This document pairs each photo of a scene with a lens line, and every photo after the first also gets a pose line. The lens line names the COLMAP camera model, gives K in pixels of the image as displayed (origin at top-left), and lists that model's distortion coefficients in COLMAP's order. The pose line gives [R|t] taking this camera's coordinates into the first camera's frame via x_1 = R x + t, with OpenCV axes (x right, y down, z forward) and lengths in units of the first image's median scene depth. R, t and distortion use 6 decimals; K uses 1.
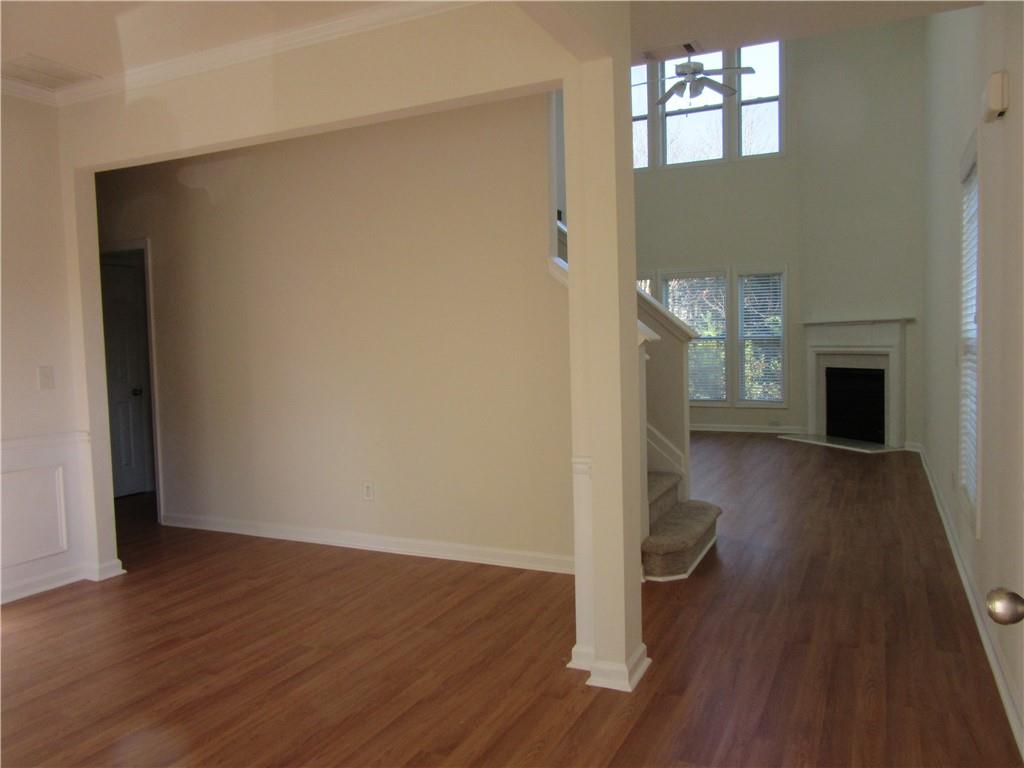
lens RADIAL K [[780.2, 0, 513.8], [0, 780.2, 382.2], [0, 0, 1]] dist [-0.015210, 0.015214]
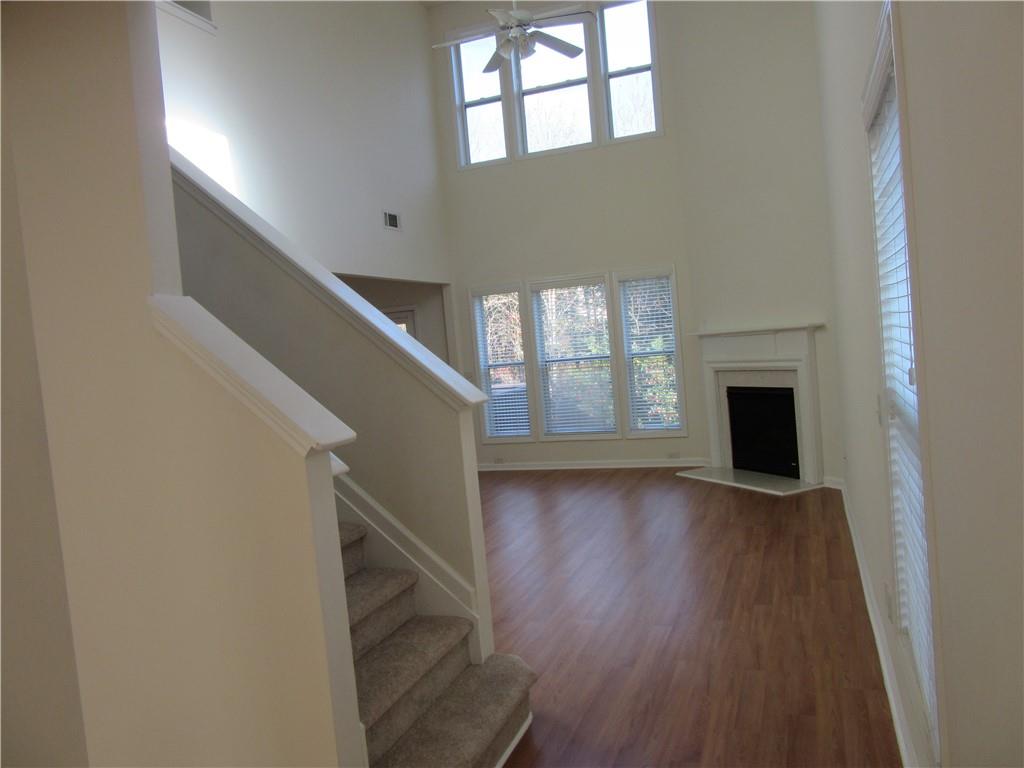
lens RADIAL K [[780.2, 0, 512.8], [0, 780.2, 384.5], [0, 0, 1]] dist [-0.015210, 0.015214]
pose [[0.994492, -0.068953, 0.078937, 0.115255], [0.069313, 0.997593, -0.001826, -0.037380], [-0.078621, 0.007287, 0.996878, 0.201525]]
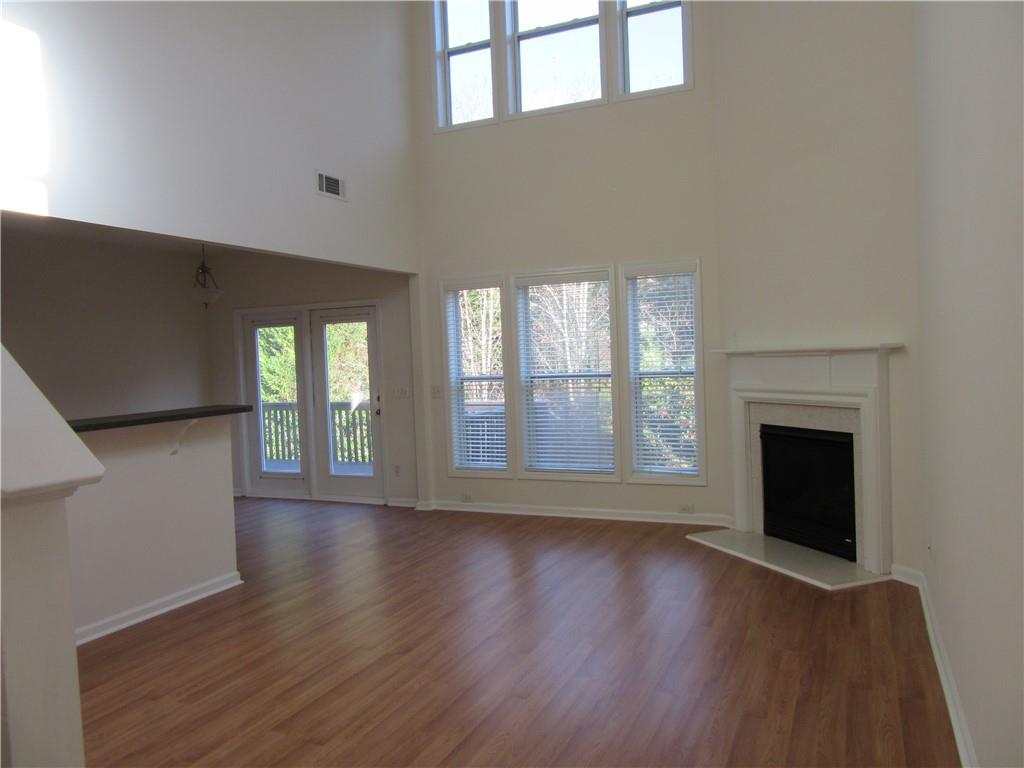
lens RADIAL K [[780.2, 0, 510.6], [0, 780.2, 383.9], [0, 0, 1]] dist [-0.015210, 0.015214]
pose [[0.999717, -0.016630, 0.017034, 0.204938], [0.016924, 0.999707, -0.017306, -0.045606], [-0.016741, 0.017589, 0.999705, 0.410438]]
